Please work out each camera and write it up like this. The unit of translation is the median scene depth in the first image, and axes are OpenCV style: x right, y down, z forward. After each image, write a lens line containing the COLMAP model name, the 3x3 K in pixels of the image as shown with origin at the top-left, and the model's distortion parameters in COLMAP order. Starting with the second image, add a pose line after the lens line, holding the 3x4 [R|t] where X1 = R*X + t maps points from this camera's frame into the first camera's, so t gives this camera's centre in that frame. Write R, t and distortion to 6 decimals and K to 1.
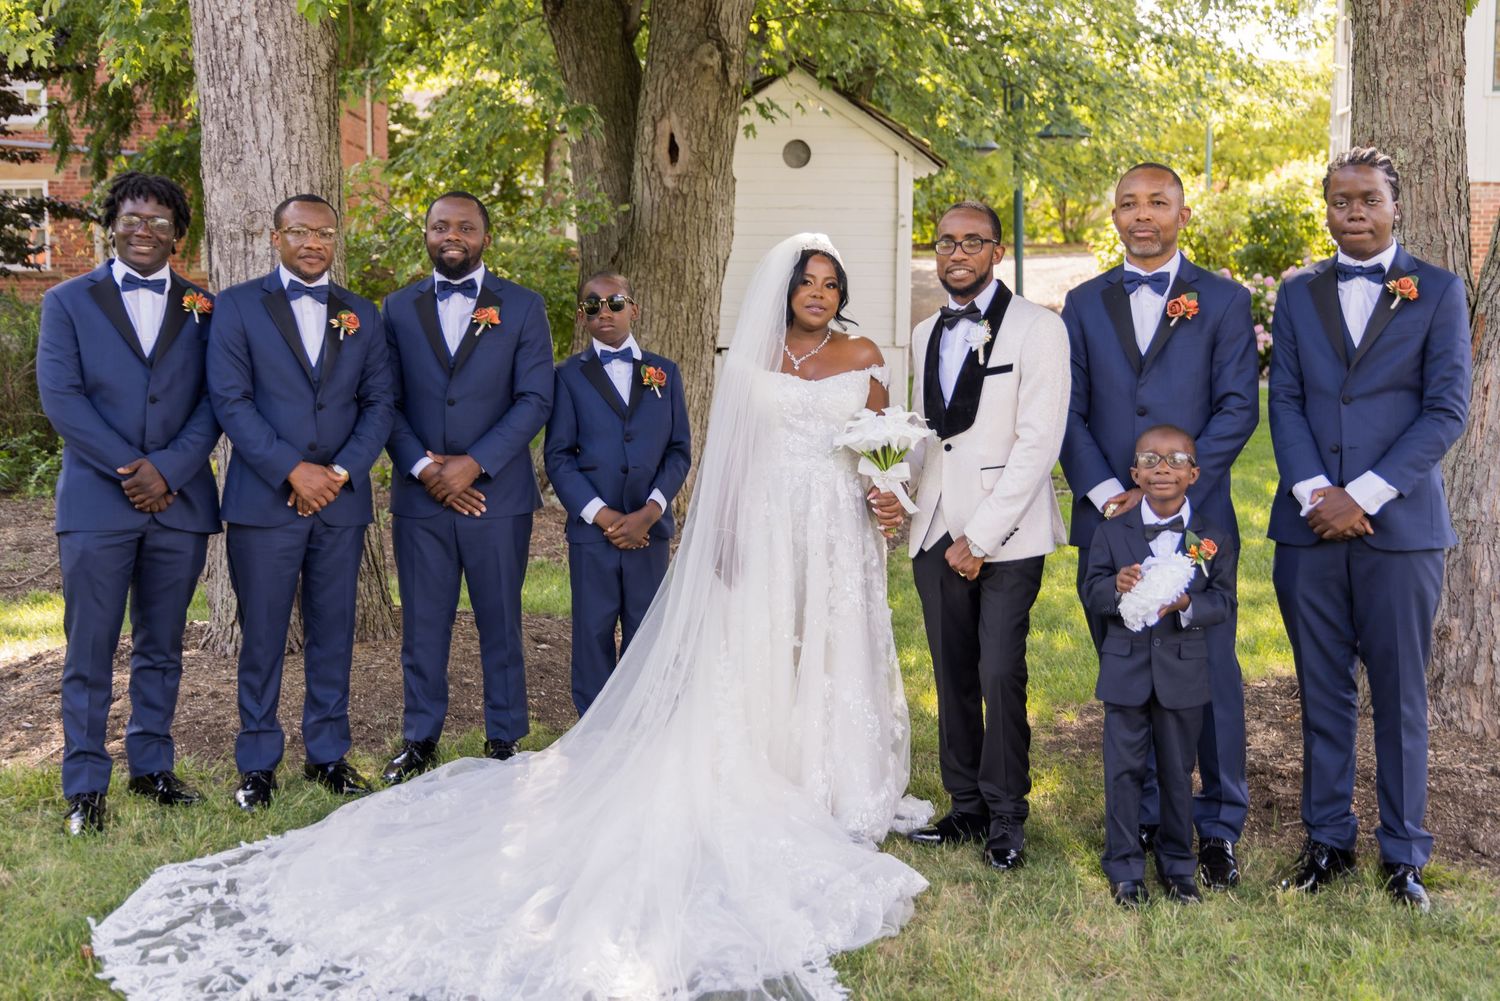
lens RADIAL K [[2051.8, 0, 750.0], [0, 2051.8, 500.5], [0, 0, 1]] dist [0.013975, -0.015662]
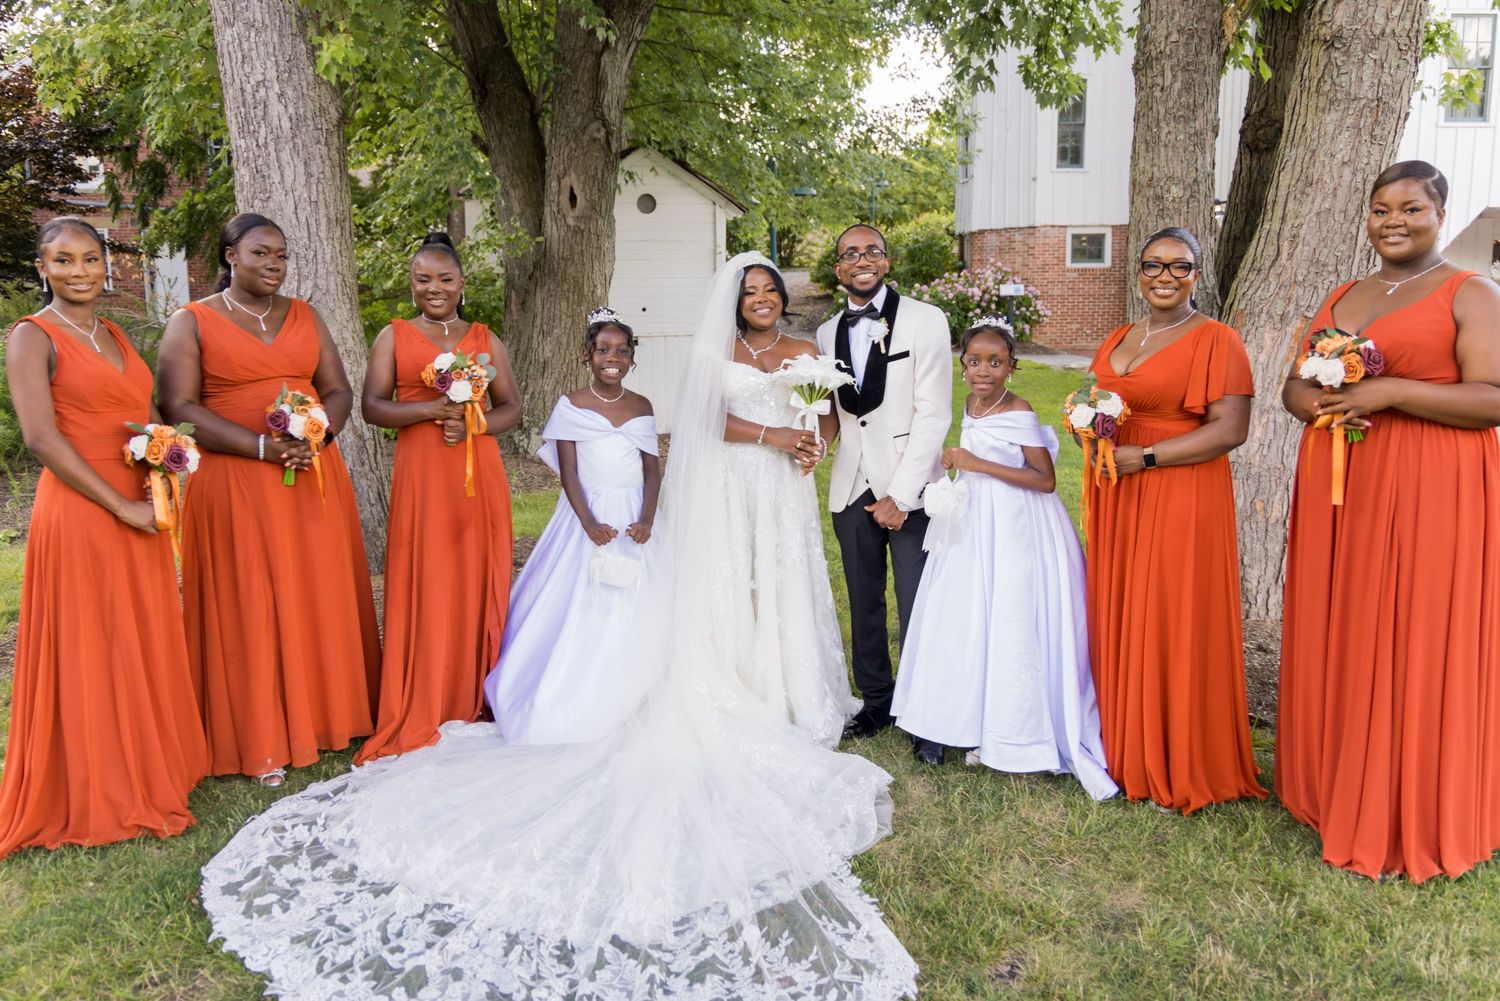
lens RADIAL K [[1247.4, 0, 750.0], [0, 1247.4, 500.5], [0, 0, 1]] dist [-0.004285, 0.000892]
pose [[0.989958, -0.033442, 0.137348, -0.041976], [0.025189, 0.997796, 0.061394, -0.012608], [-0.139098, -0.057318, 0.988618, 0.120628]]
